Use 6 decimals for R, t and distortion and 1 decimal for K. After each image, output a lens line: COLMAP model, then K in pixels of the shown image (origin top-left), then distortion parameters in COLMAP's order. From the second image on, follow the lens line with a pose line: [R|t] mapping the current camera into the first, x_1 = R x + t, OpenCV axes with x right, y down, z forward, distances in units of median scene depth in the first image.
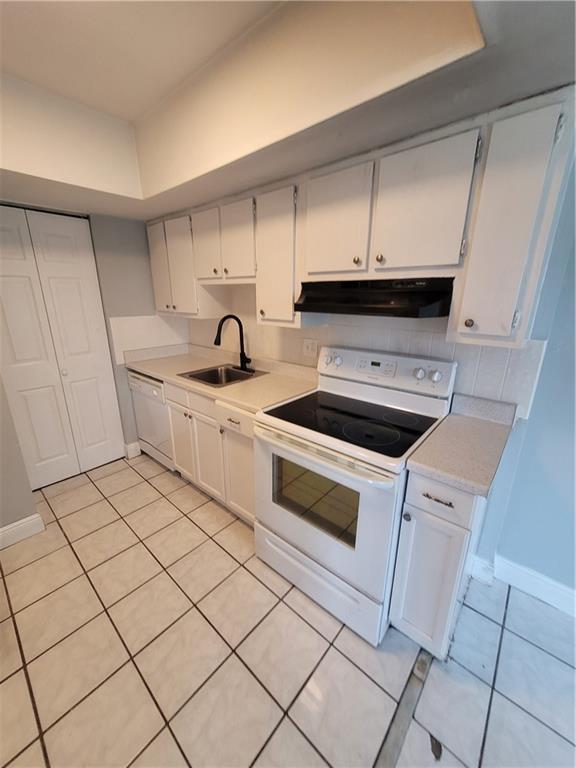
lens RADIAL K [[303.3, 0, 290.7], [0, 303.3, 381.0], [0, 0, 1]] dist [0.004204, 0.000177]
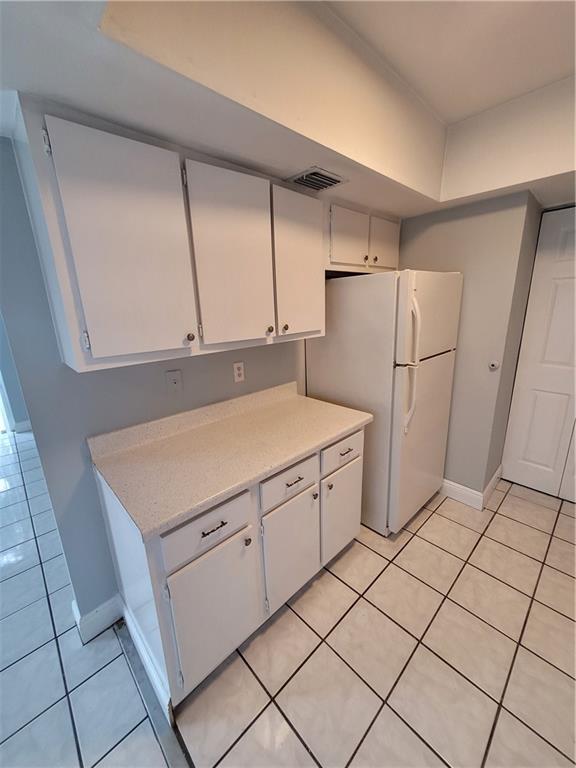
lens RADIAL K [[303.3, 0, 284.8], [0, 303.3, 382.4], [0, 0, 1]] dist [0.004204, 0.000177]
pose [[-0.096685, 0.262526, -0.960069, 0.221279], [-0.255957, 0.925589, 0.278874, -0.073279], [0.961841, 0.272699, -0.022295, 0.240337]]
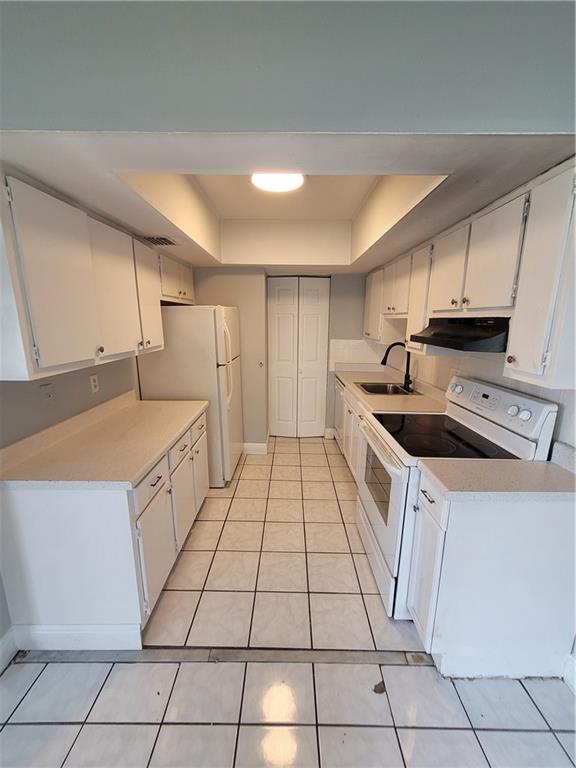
lens RADIAL K [[303.3, 0, 285.1], [0, 303.3, 383.5], [0, 0, 1]] dist [0.004204, 0.000177]
pose [[0.647549, 0.166051, -0.743712, 0.558868], [-0.225677, 0.973977, 0.020966, 0.031840], [0.727840, 0.154262, 0.668171, -0.179838]]
